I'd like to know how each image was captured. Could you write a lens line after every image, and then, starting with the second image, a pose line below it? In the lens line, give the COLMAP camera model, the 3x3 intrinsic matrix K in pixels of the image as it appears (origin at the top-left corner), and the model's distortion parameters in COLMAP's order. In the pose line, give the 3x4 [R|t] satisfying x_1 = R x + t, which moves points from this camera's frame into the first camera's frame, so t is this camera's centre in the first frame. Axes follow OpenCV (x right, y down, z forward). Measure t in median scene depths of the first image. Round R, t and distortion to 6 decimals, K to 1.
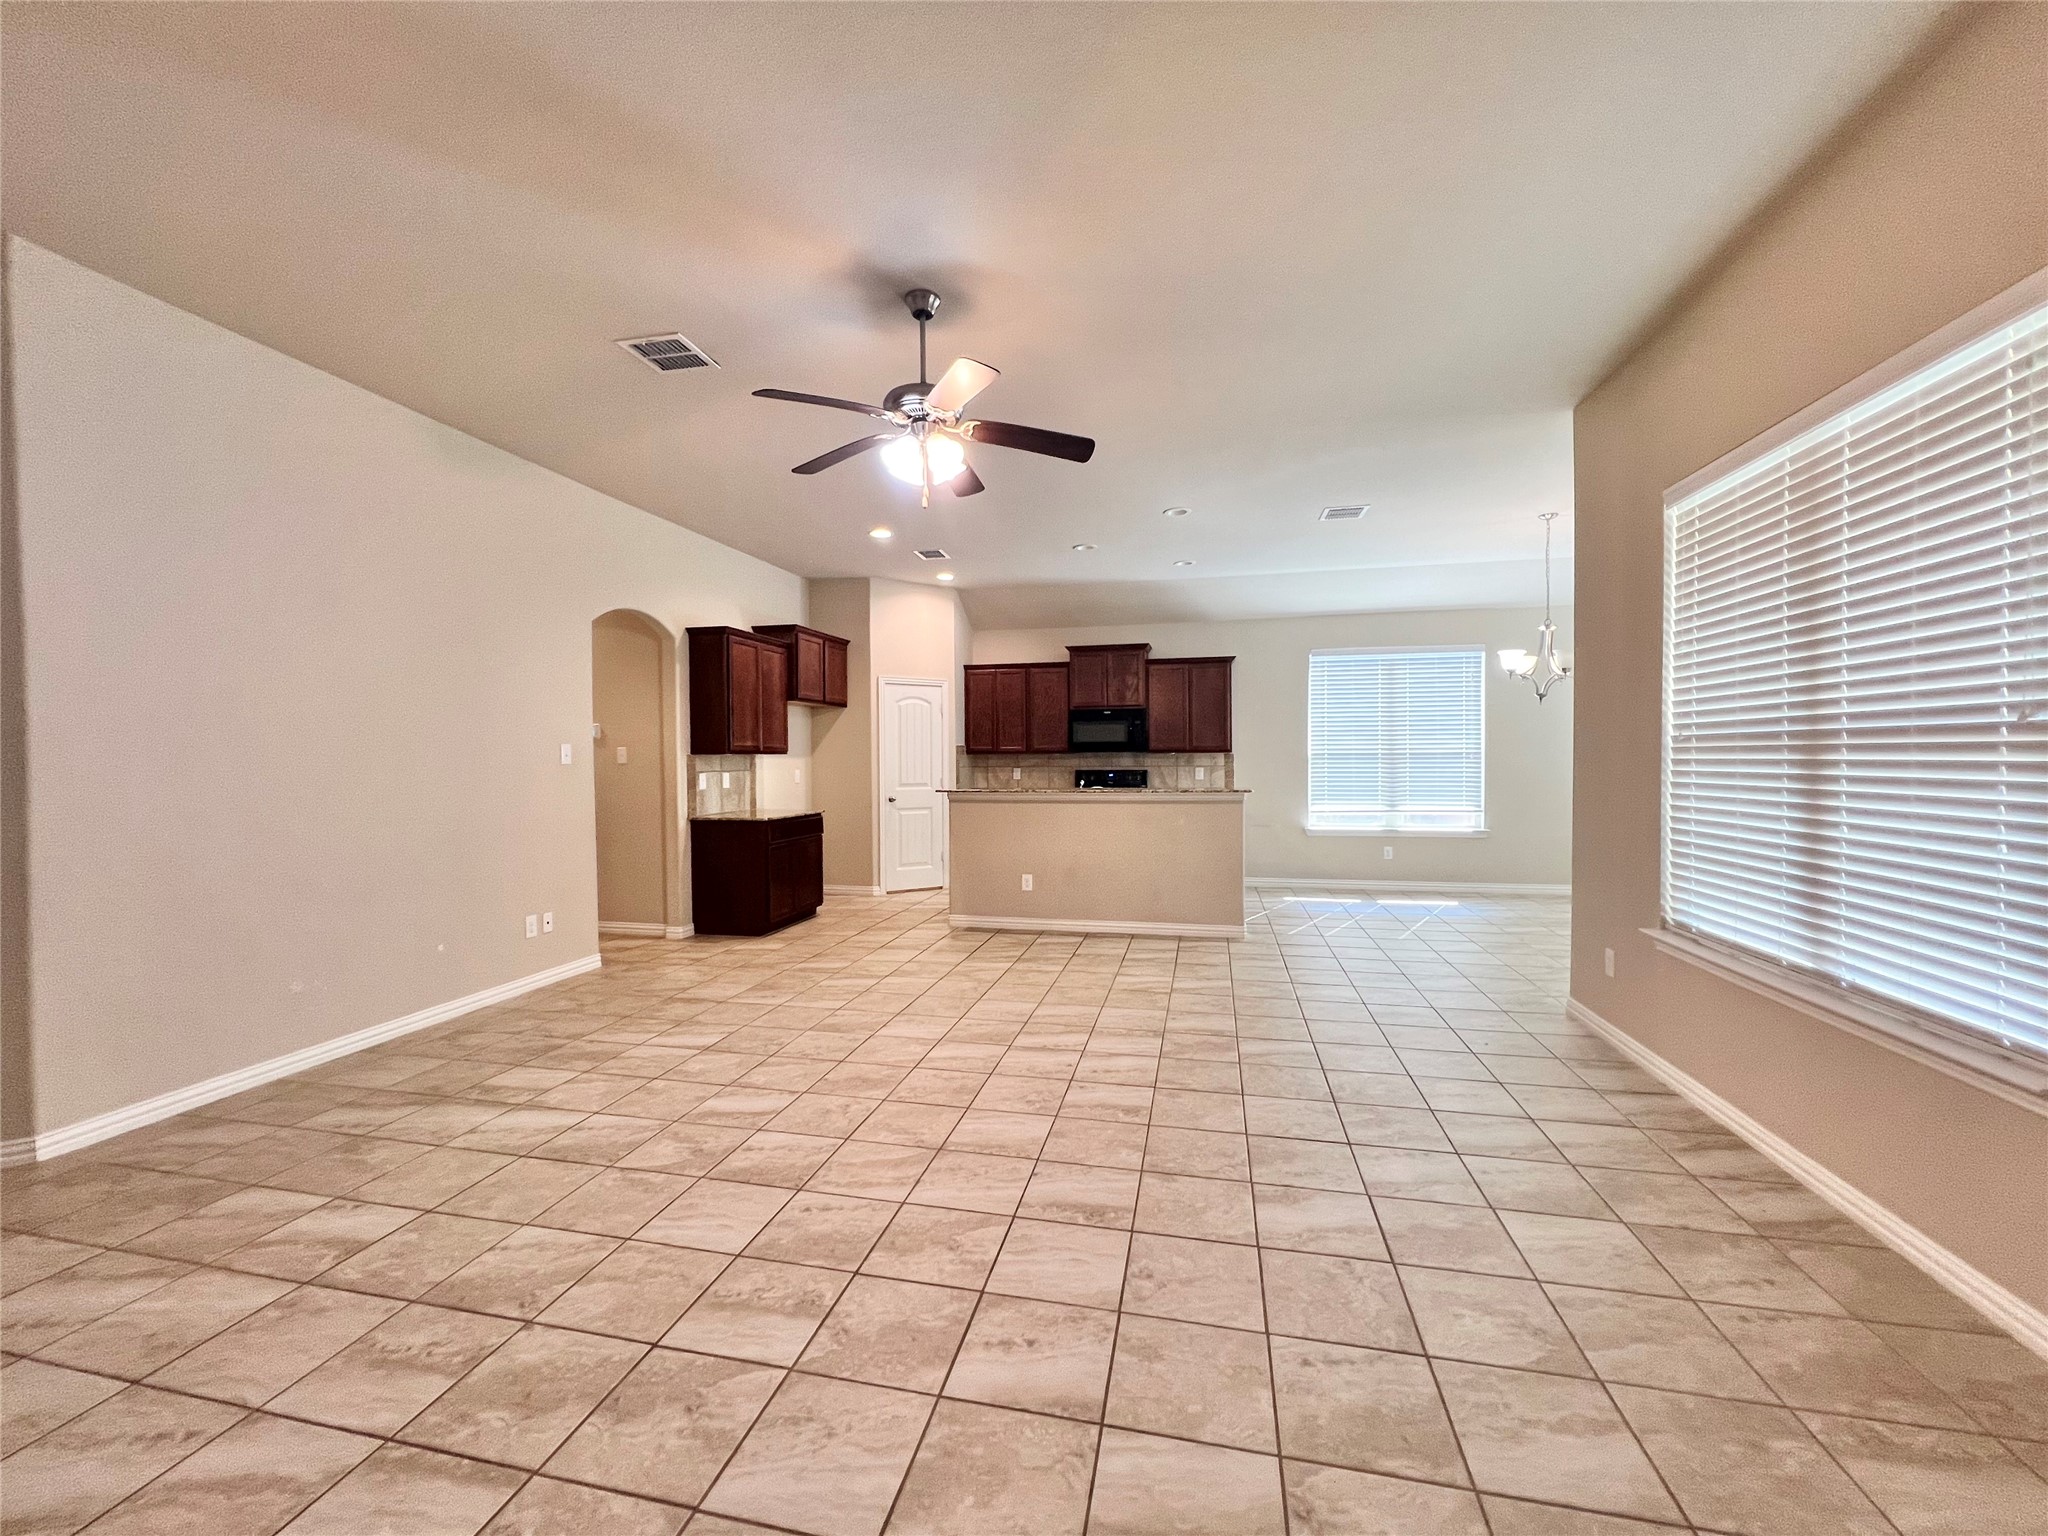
lens RADIAL K [[822.6, 0, 1018.3], [0, 822.6, 766.8], [0, 0, 1]] dist [-0.000366, 0.000640]
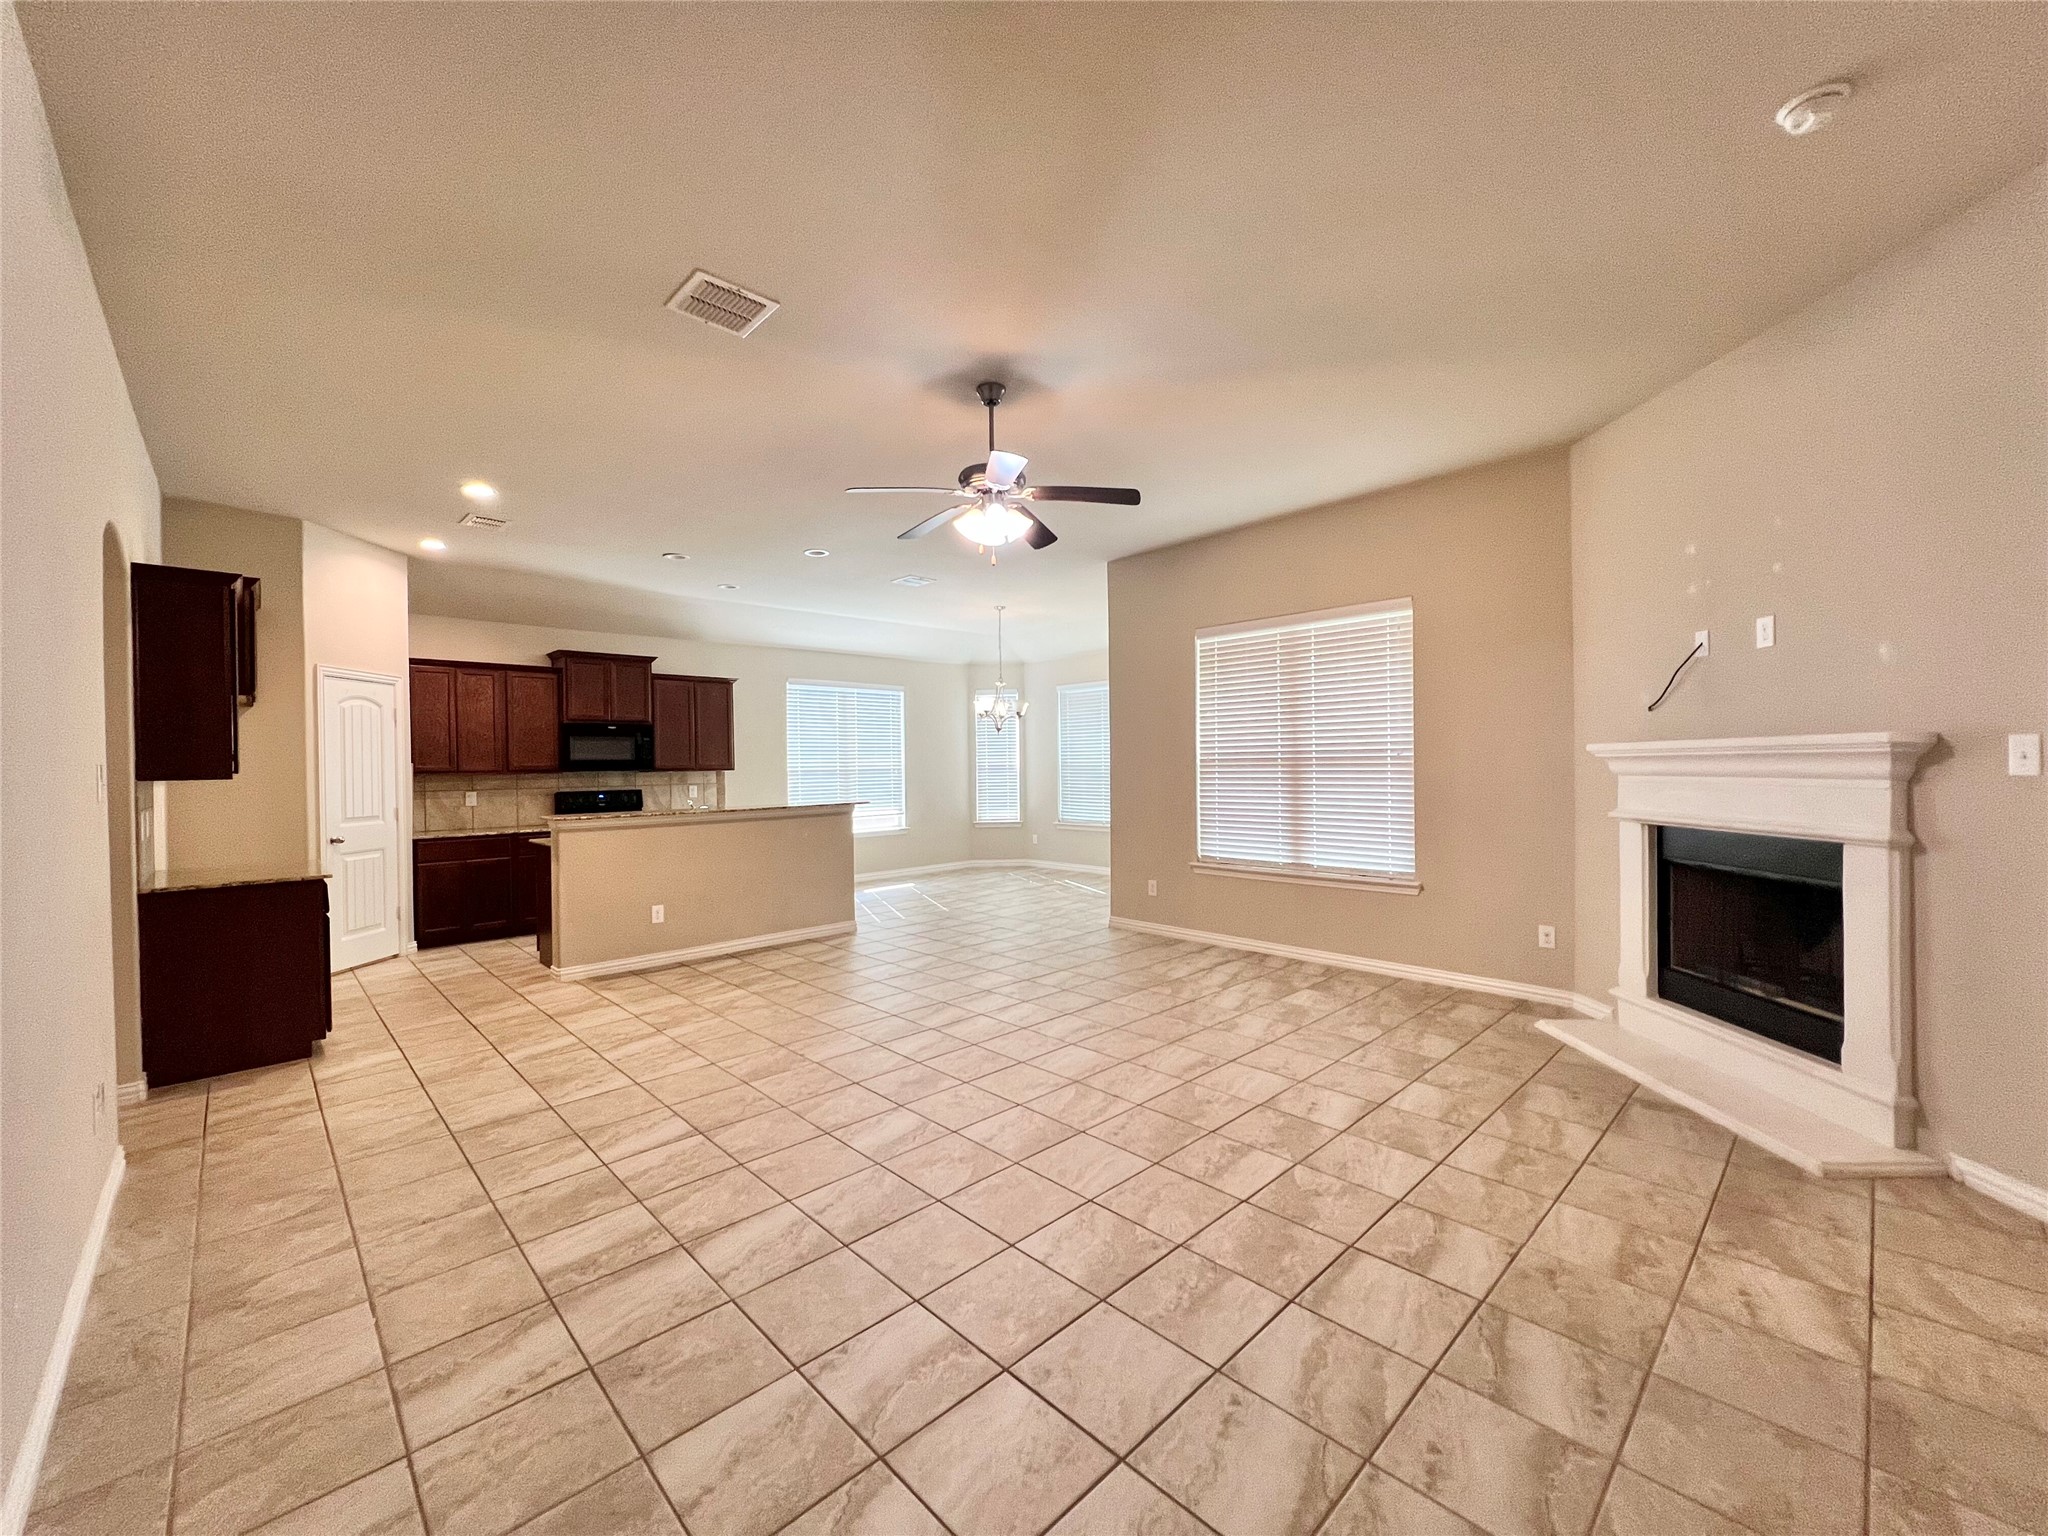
lens RADIAL K [[820.0, 0, 1020.2], [0, 820.0, 766.6], [0, 0, 1]] dist [-0.000415, -0.000344]
pose [[0.548388, -0.004170, 0.836214, -0.885906], [0.021318, 0.999732, -0.008996, -0.010599], [-0.835952, 0.022760, 0.548330, 0.267981]]
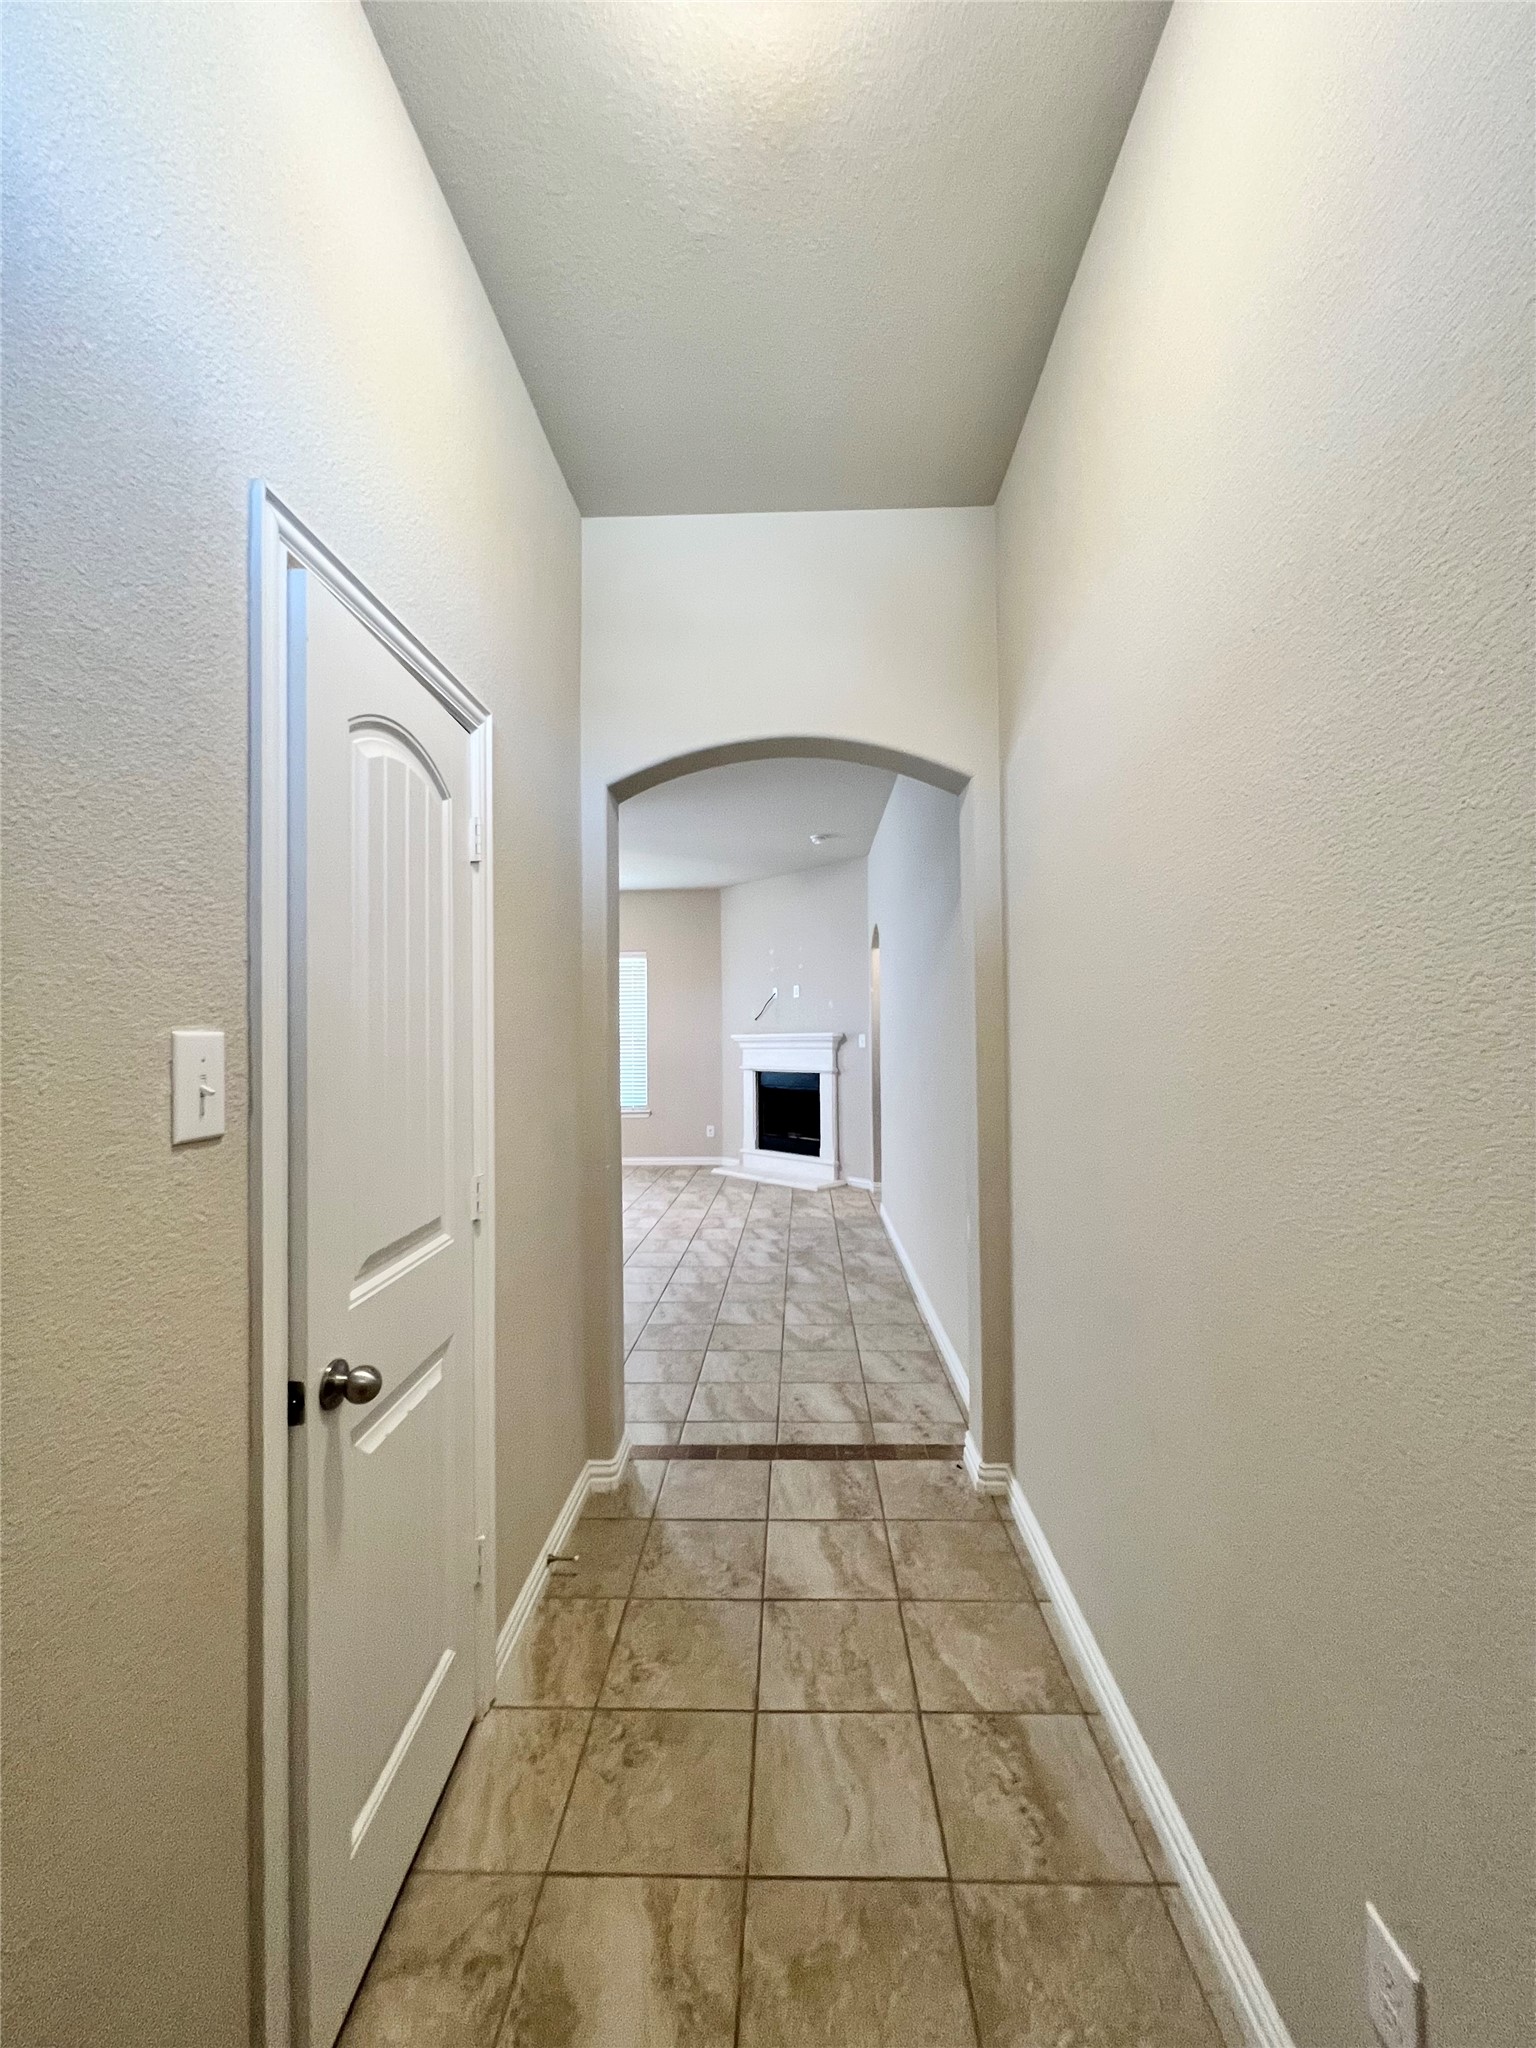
lens RADIAL K [[820.0, 0, 768.0], [0, 820.0, 1024.0], [0, 0, 1]] dist [-0.000415, -0.000344]
pose [[-0.183104, 0.024915, 0.982778, -1.542851], [0.025736, 0.999458, -0.020543, -0.013063], [-0.982757, 0.021531, -0.183646, 0.464450]]
